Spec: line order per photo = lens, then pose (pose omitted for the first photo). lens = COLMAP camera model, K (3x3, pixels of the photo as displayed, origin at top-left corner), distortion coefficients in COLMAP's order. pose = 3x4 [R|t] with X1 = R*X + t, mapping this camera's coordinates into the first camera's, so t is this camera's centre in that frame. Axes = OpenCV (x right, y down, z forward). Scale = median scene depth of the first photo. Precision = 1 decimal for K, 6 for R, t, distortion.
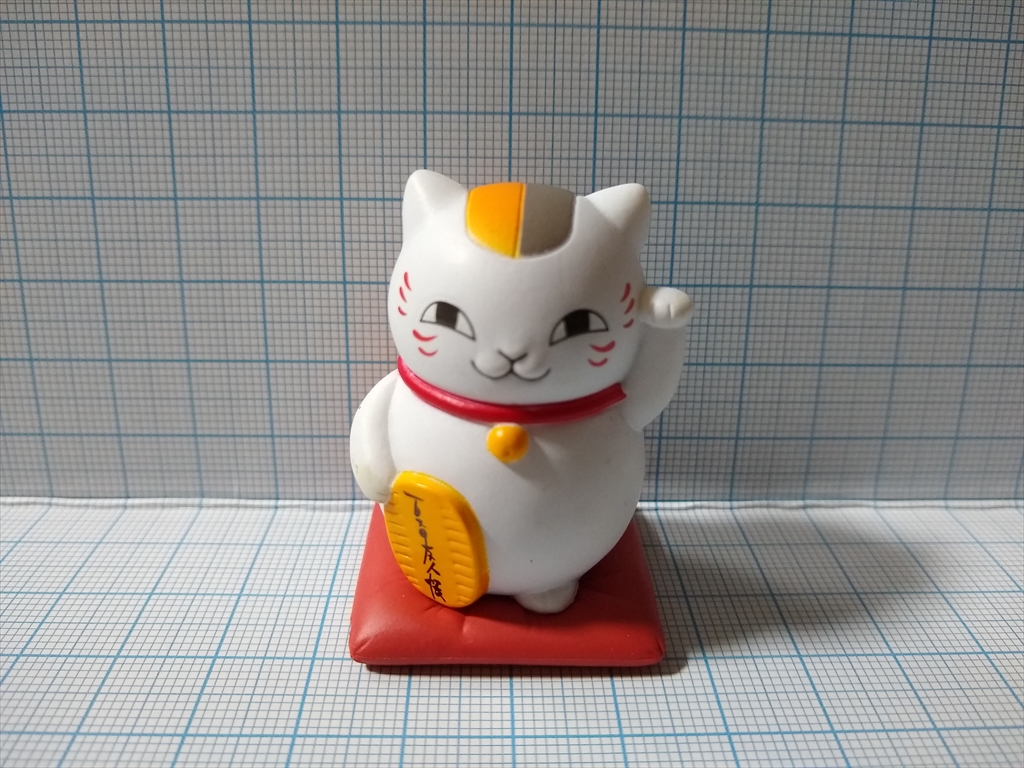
lens RADIAL K [[848.9, 0, 515.3], [0, 848.9, 380.4], [0, 0, 1]] dist [-0.090585, 0.064720]
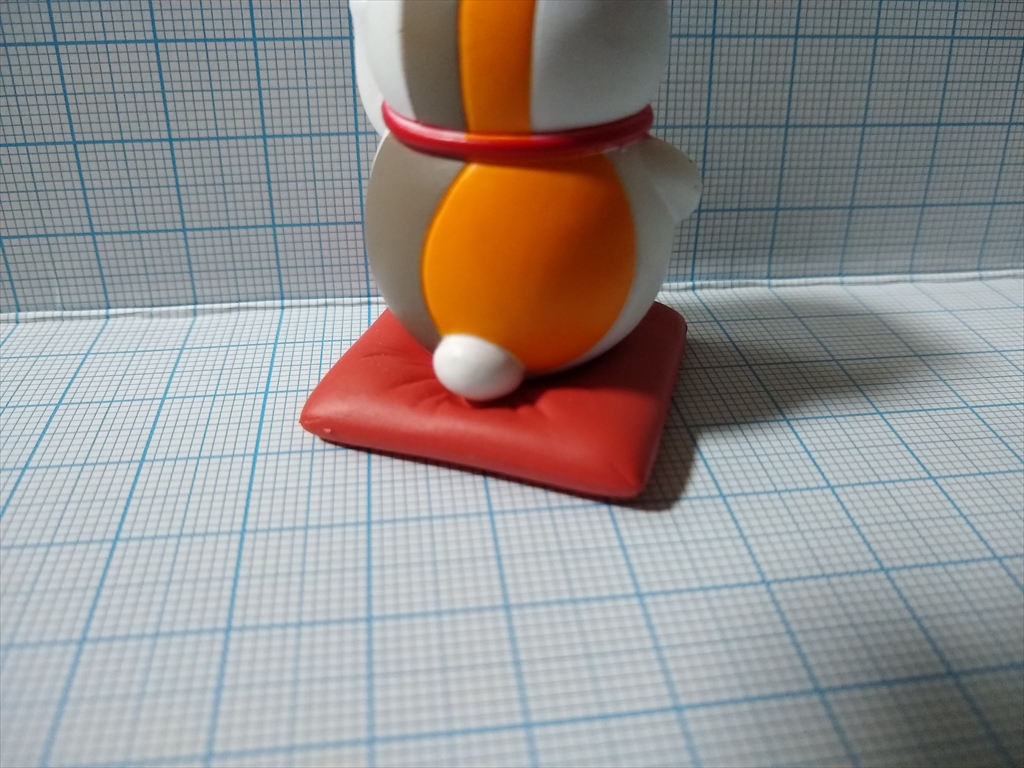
lens RADIAL K [[848.9, 0, 514.8], [0, 848.9, 378.1], [0, 0, 1]] dist [-0.090585, 0.064720]
pose [[0.993584, -0.059028, 0.096473, 0.056940], [0.044411, 0.988110, 0.147193, 0.114861], [-0.104015, -0.141964, 0.984392, 0.097014]]
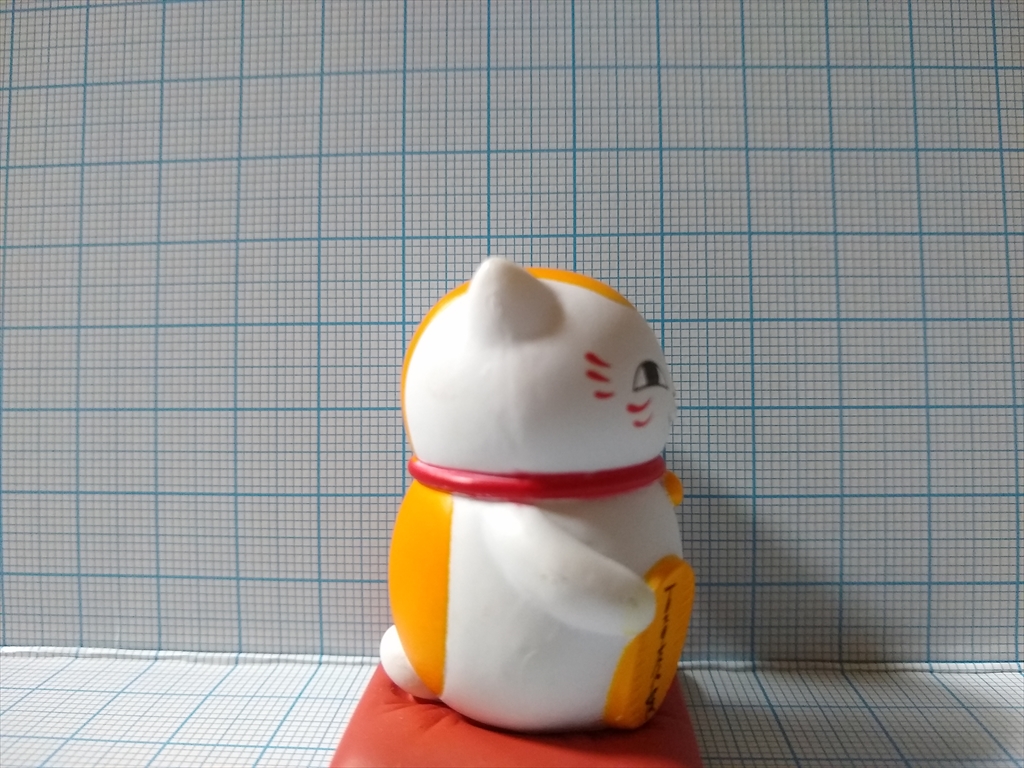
lens RADIAL K [[848.9, 0, 517.7], [0, 848.9, 385.5], [0, 0, 1]] dist [-0.090585, 0.064720]
pose [[0.996025, -0.019448, -0.086928, 0.208346], [-0.005932, 0.959231, -0.282563, 0.130836], [0.088880, 0.281955, 0.955302, 0.101974]]
